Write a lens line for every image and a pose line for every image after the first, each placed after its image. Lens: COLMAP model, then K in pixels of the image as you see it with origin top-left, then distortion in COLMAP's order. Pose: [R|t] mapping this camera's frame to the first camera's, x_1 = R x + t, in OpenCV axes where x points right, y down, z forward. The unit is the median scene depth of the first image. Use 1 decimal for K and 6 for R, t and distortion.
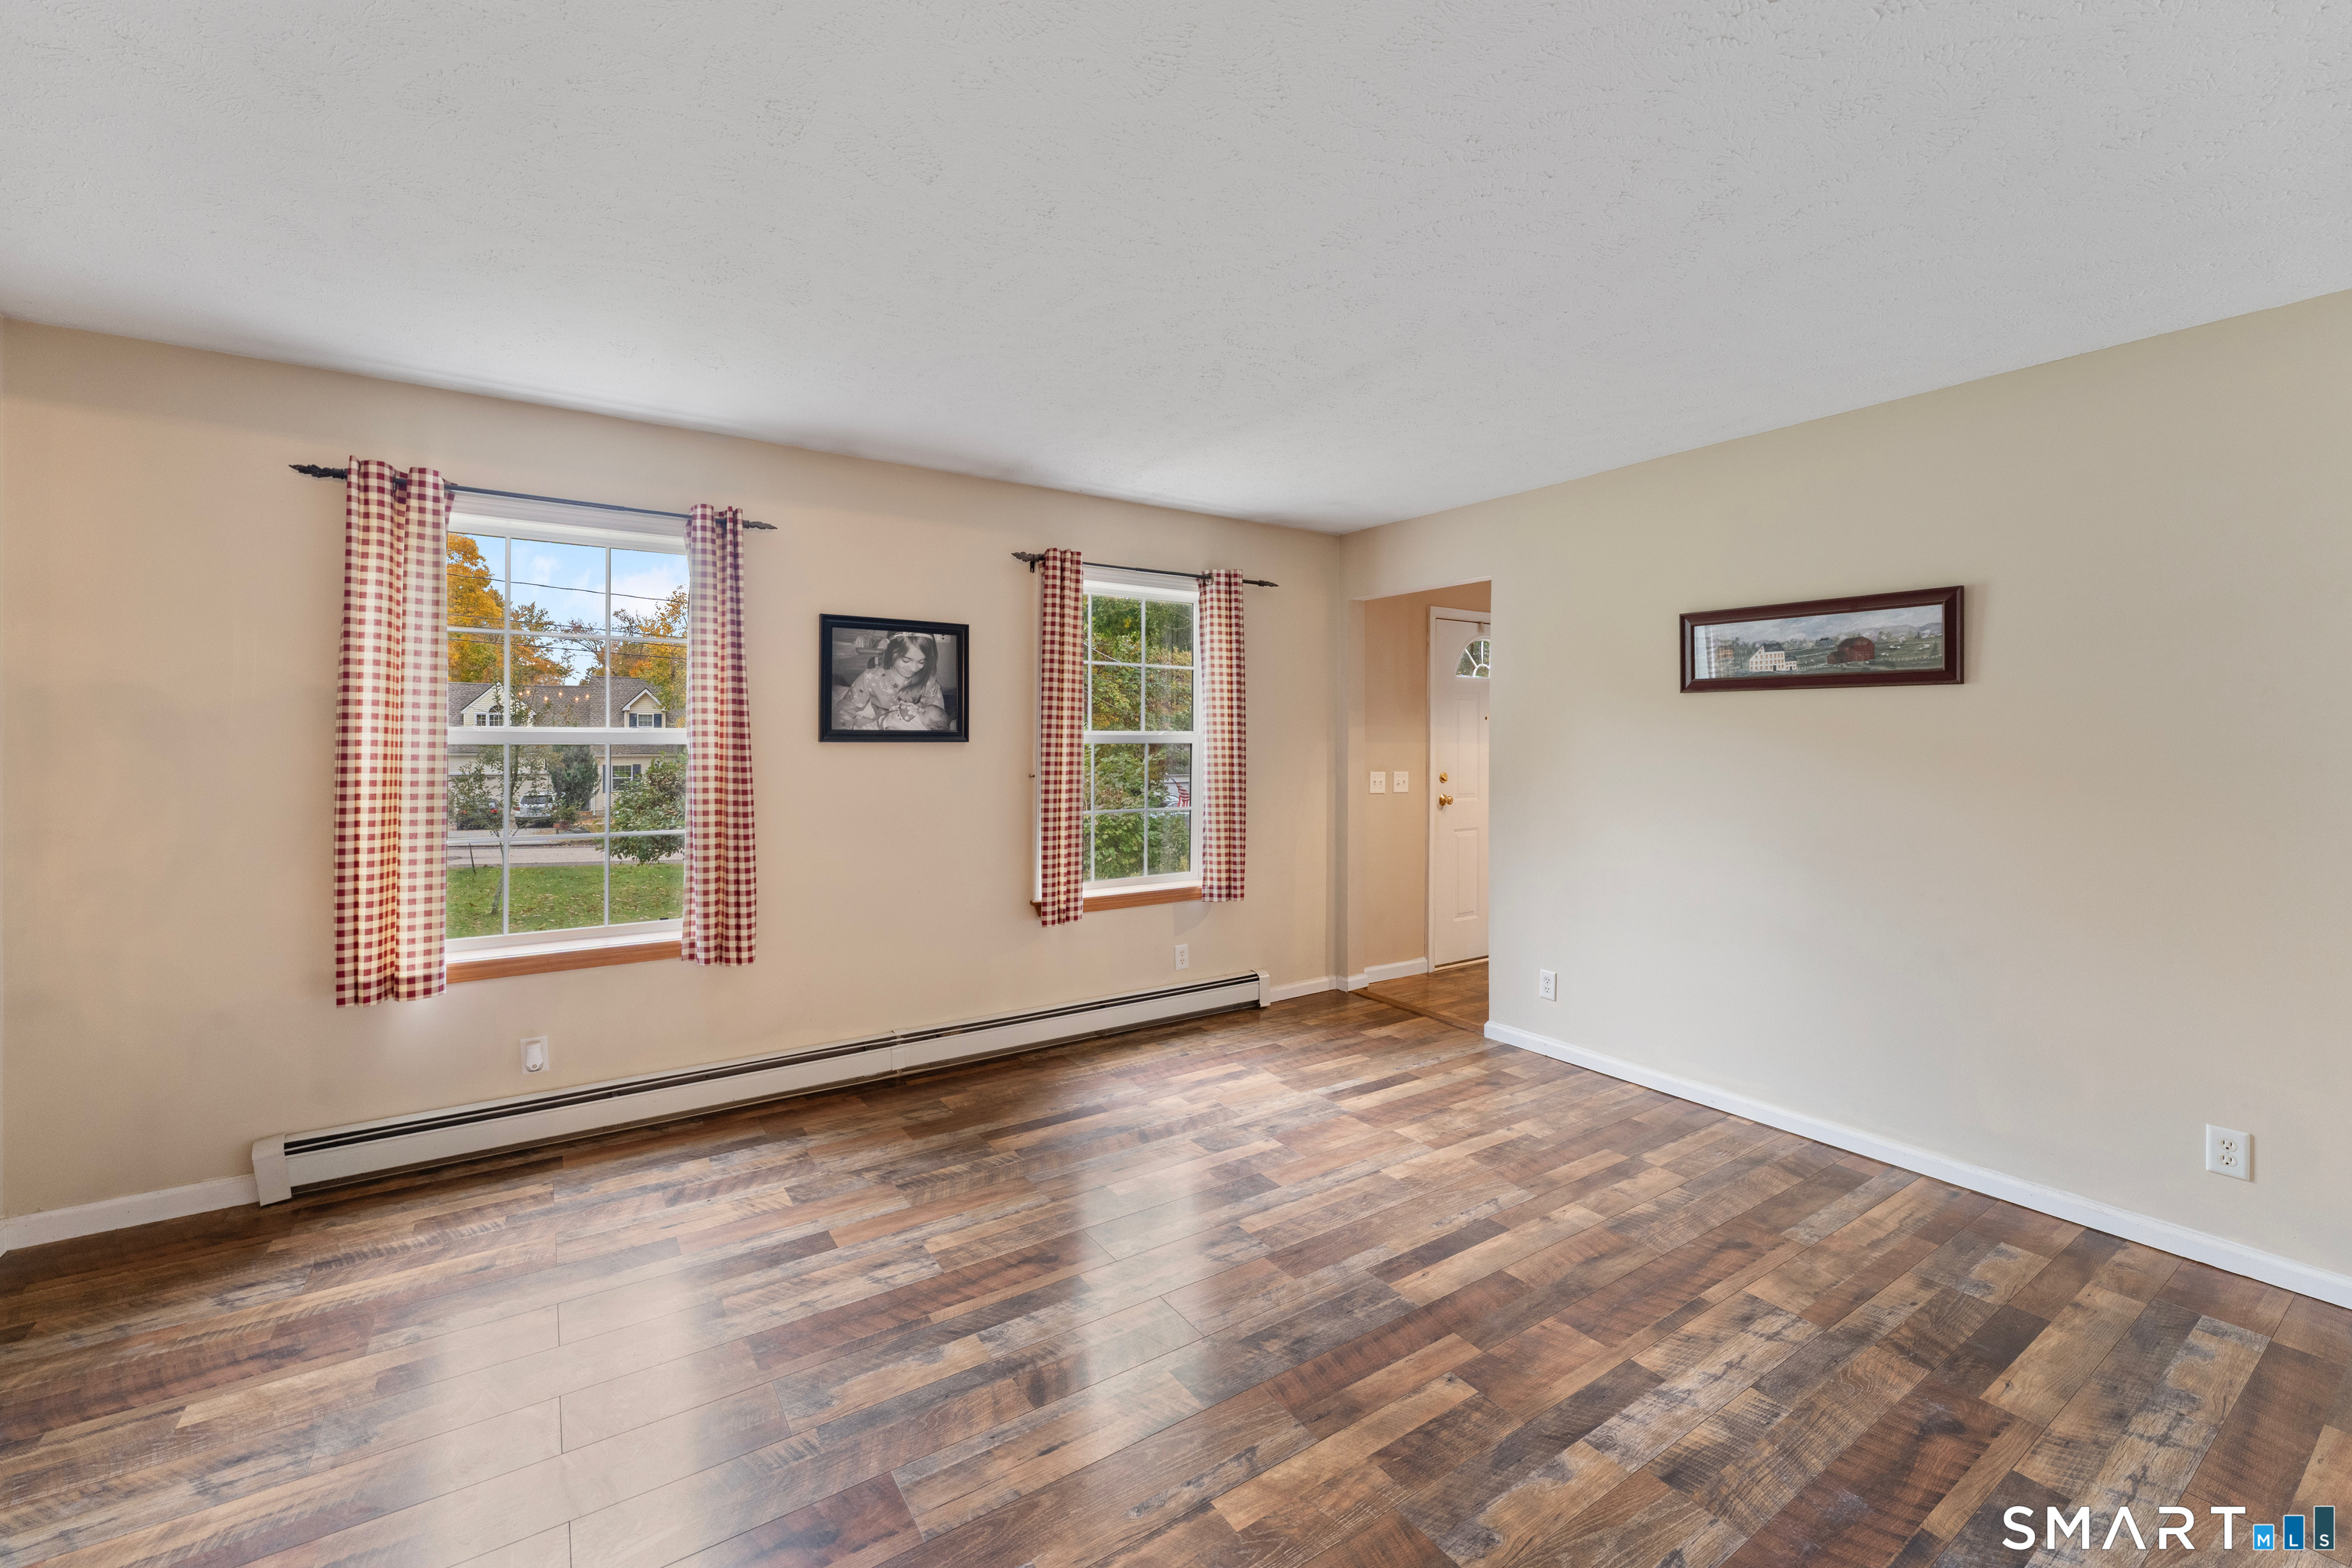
lens RADIAL K [[955.7, 0, 1186.3], [0, 955.7, 736.1], [0, 0, 1]] dist [0.000152, -0.000269]
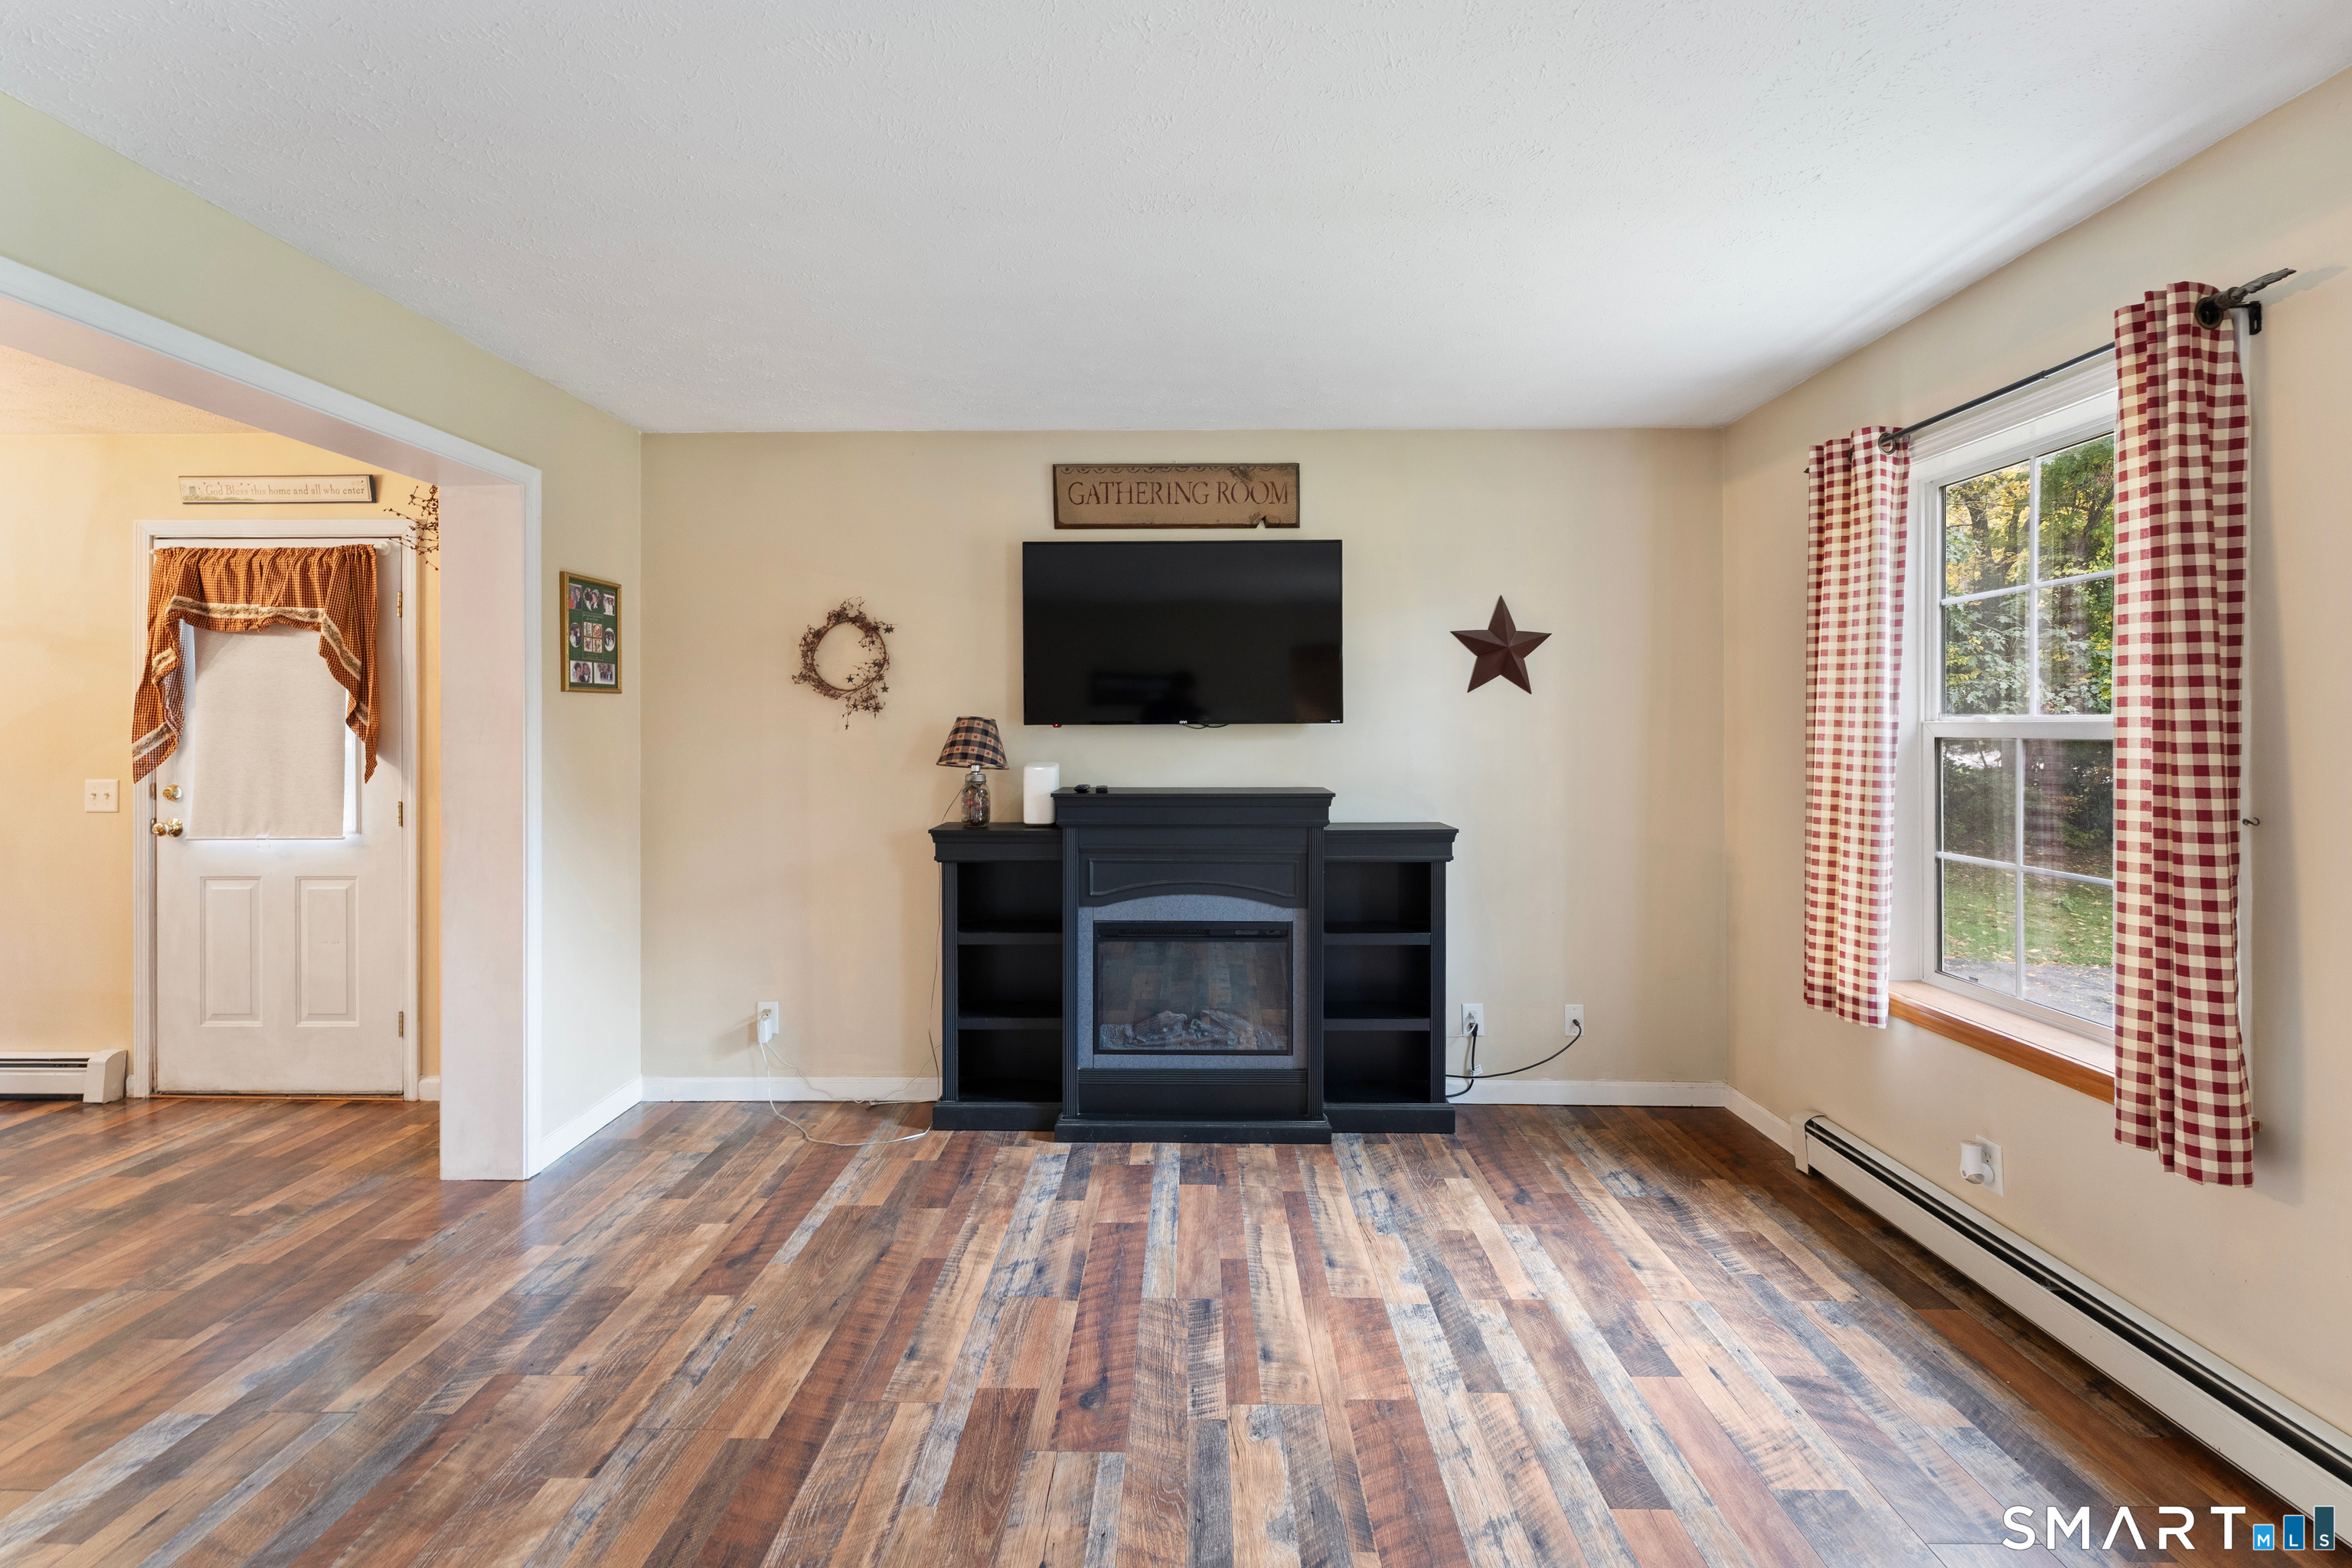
lens RADIAL K [[971.8, 0, 1176.9], [0, 971.8, 726.5], [0, 0, 1]] dist [-0.001516, -0.000432]
pose [[-0.575176, -0.007200, -0.817998, 0.263398], [0.001386, 0.999951, -0.009775, 0.004193], [0.818028, -0.006756, -0.575138, 0.849849]]
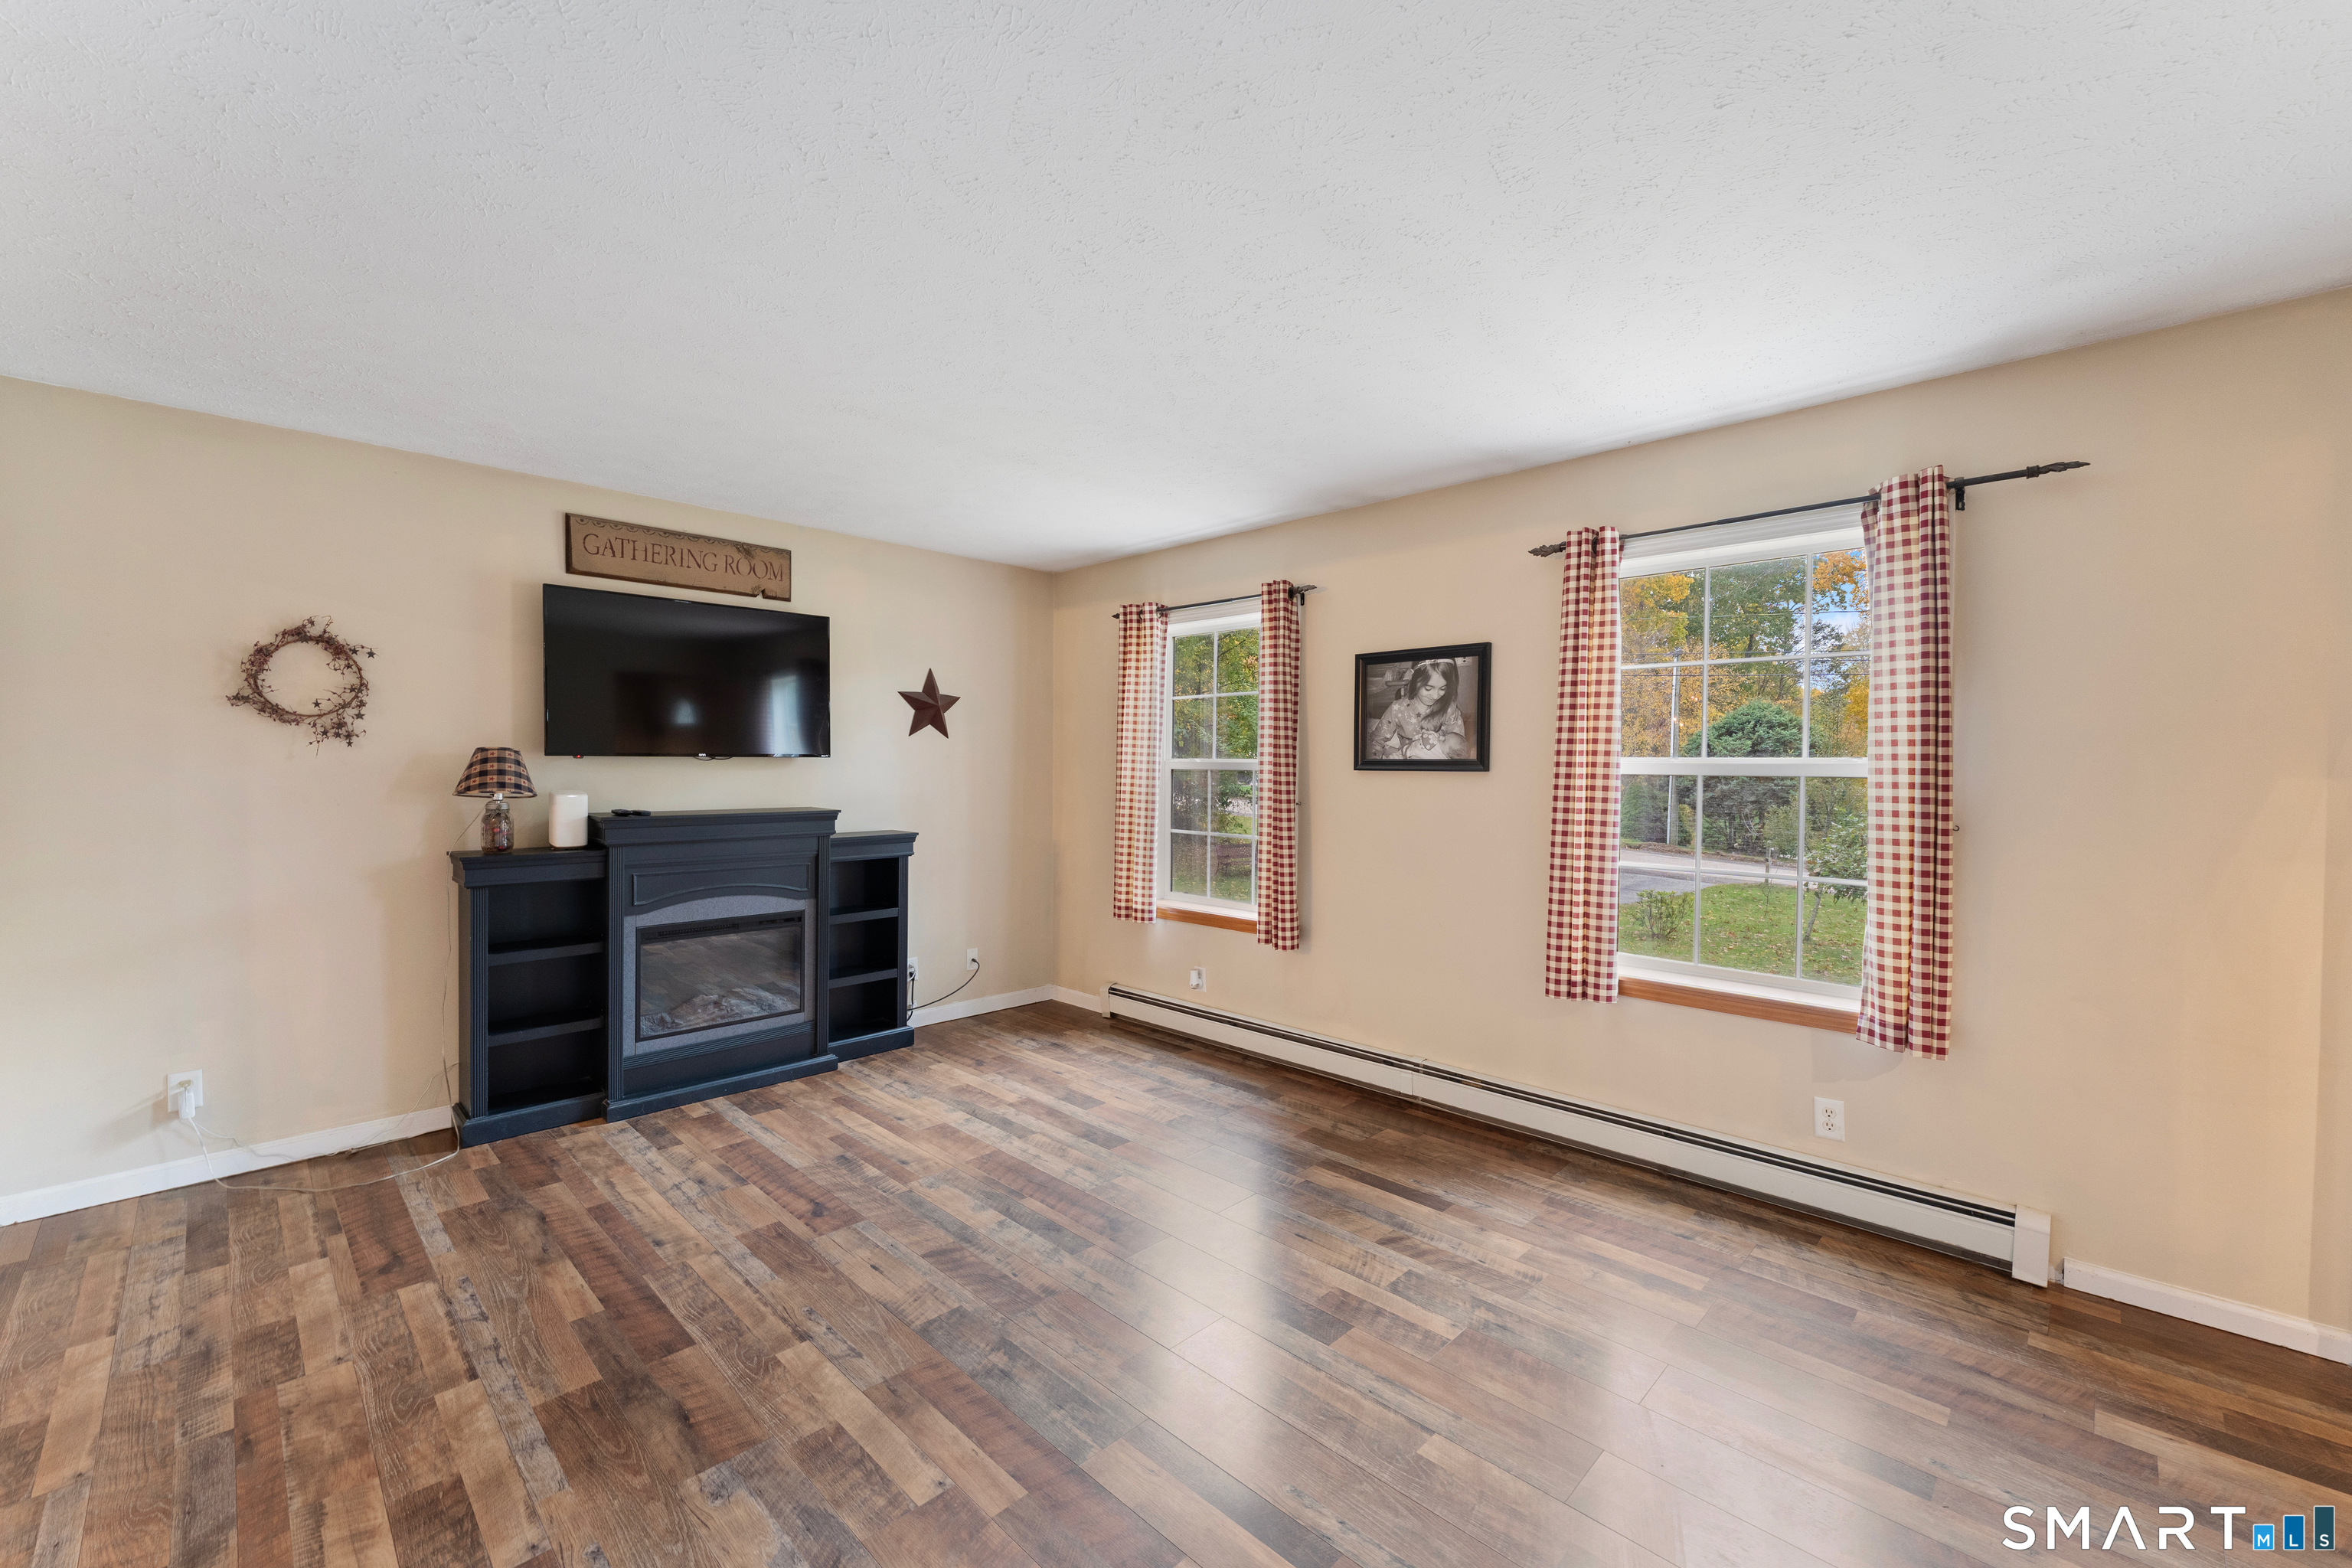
lens RADIAL K [[949.5, 0, 1169.6], [0, 949.5, 781.5], [0, 0, 1]] dist [-0.000273, -0.000087]
pose [[0.194563, 0.015075, -0.980774, 0.696210], [-0.002996, 0.999886, 0.014774, 0.003558], [0.980885, 0.000064, 0.194586, 0.614509]]
